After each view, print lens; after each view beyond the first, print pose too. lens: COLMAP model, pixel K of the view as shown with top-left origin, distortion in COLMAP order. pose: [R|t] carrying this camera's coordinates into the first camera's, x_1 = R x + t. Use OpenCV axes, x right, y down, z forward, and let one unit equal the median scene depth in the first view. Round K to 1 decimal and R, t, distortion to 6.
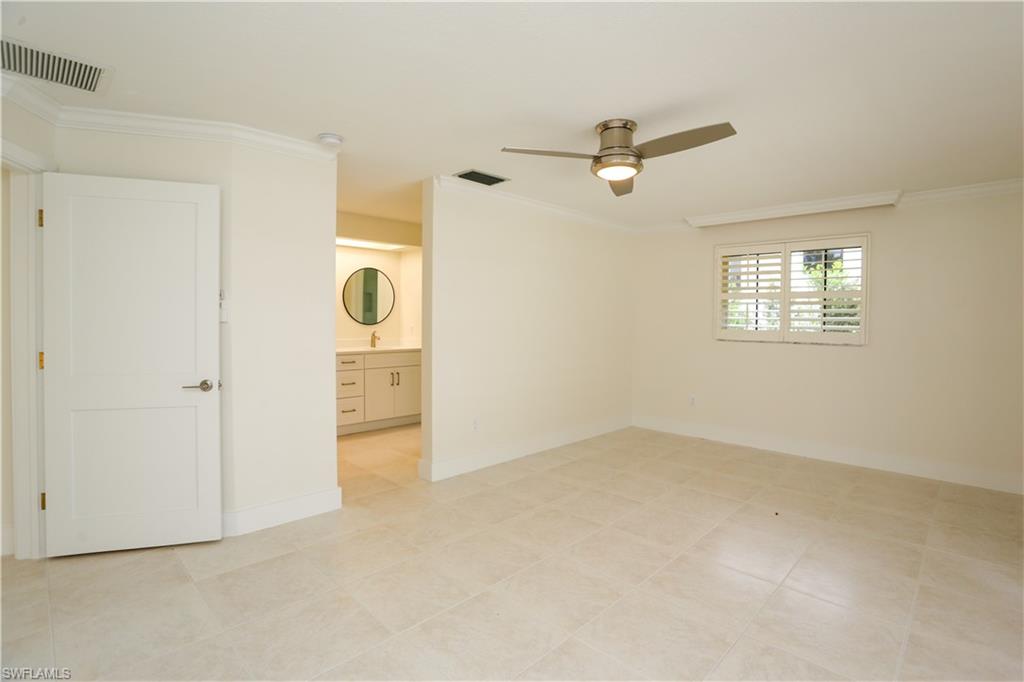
lens RADIAL K [[498.2, 0, 517.1], [0, 498.2, 328.6], [0, 0, 1]] dist [-0.077044, 0.048790]
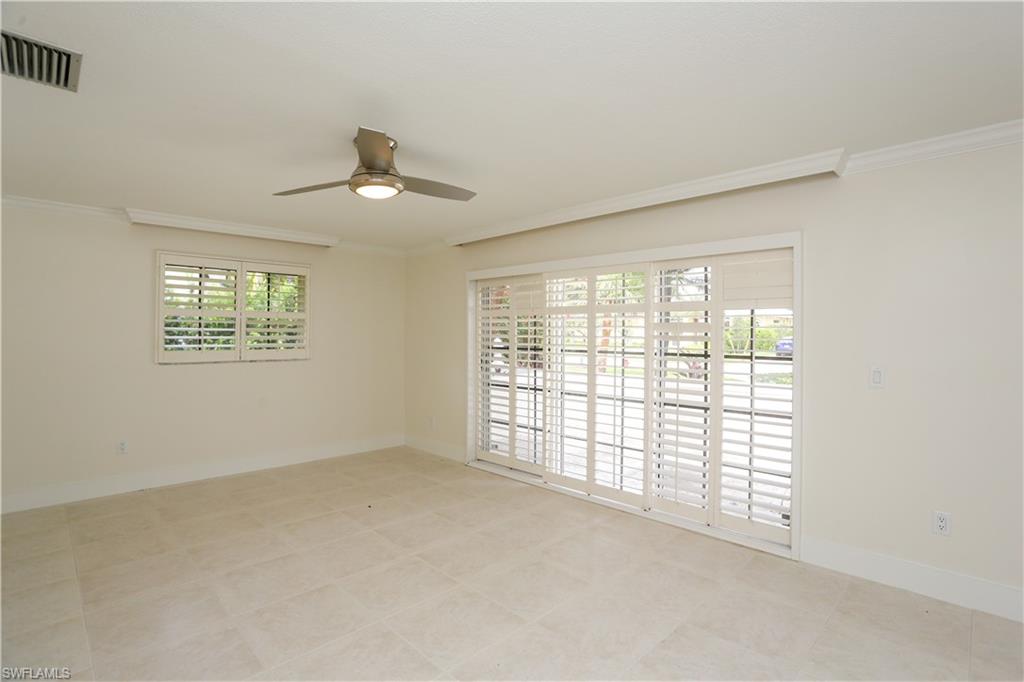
lens RADIAL K [[498.2, 0, 517.1], [0, 498.2, 328.6], [0, 0, 1]] dist [-0.077044, 0.048790]
pose [[0.016468, -0.000041, 0.999864, -0.599453], [0.019965, 0.999801, -0.000288, -0.037088], [-0.999665, 0.019967, 0.016465, 0.576393]]
